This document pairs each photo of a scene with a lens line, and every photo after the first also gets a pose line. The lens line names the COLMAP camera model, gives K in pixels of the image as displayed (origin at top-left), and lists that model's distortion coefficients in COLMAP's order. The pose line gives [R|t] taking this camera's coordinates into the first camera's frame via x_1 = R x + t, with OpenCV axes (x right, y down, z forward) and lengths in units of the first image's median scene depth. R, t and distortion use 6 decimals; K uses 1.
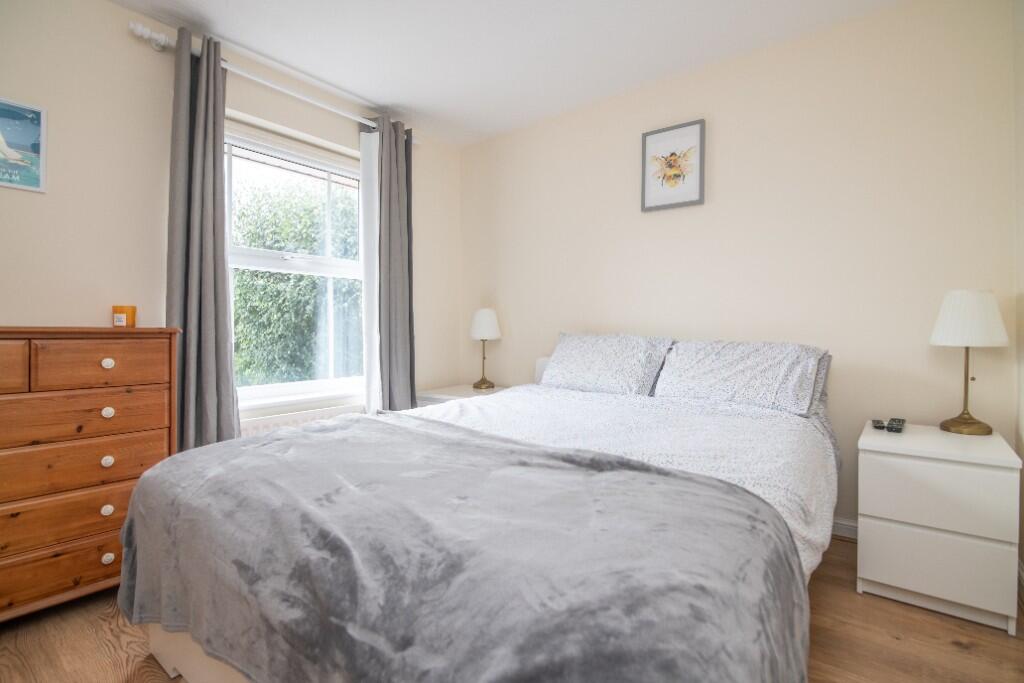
lens RADIAL K [[475.6, 0, 509.6], [0, 475.6, 331.7], [0, 0, 1]] dist [-0.009855, -0.000966]
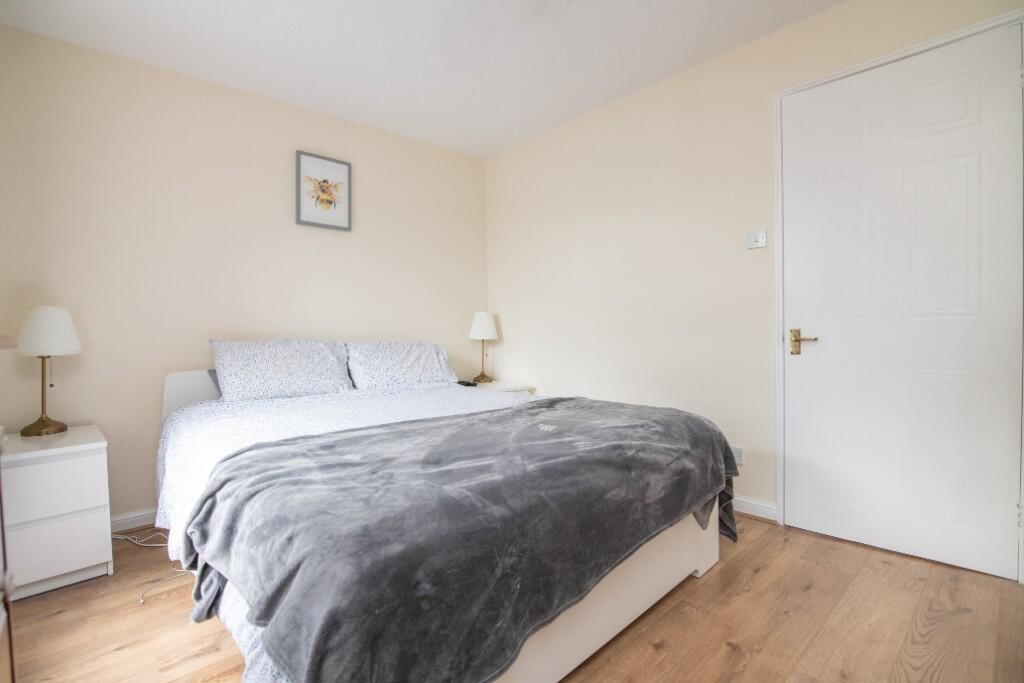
lens RADIAL K [[475.6, 0, 510.5], [0, 475.6, 340.1], [0, 0, 1]] dist [-0.009855, -0.000966]
pose [[0.176468, -0.024523, 0.984001, -0.709079], [0.024146, 0.999497, 0.020579, -0.003018], [-0.984010, 0.020128, 0.176972, 0.361484]]
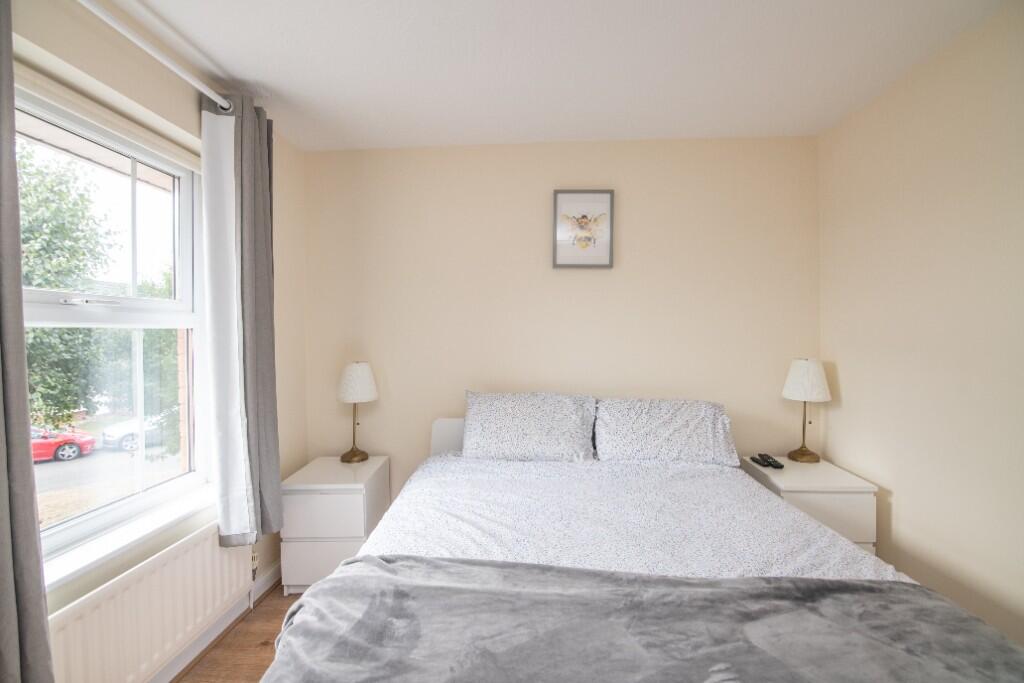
lens RADIAL K [[475.6, 0, 512.0], [0, 475.6, 338.6], [0, 0, 1]] dist [-0.009855, -0.000966]
pose [[0.815871, -0.011858, 0.578112, -0.382626], [0.010597, 0.999928, 0.005556, -0.114904], [-0.578137, 0.001593, 0.815938, 0.244349]]
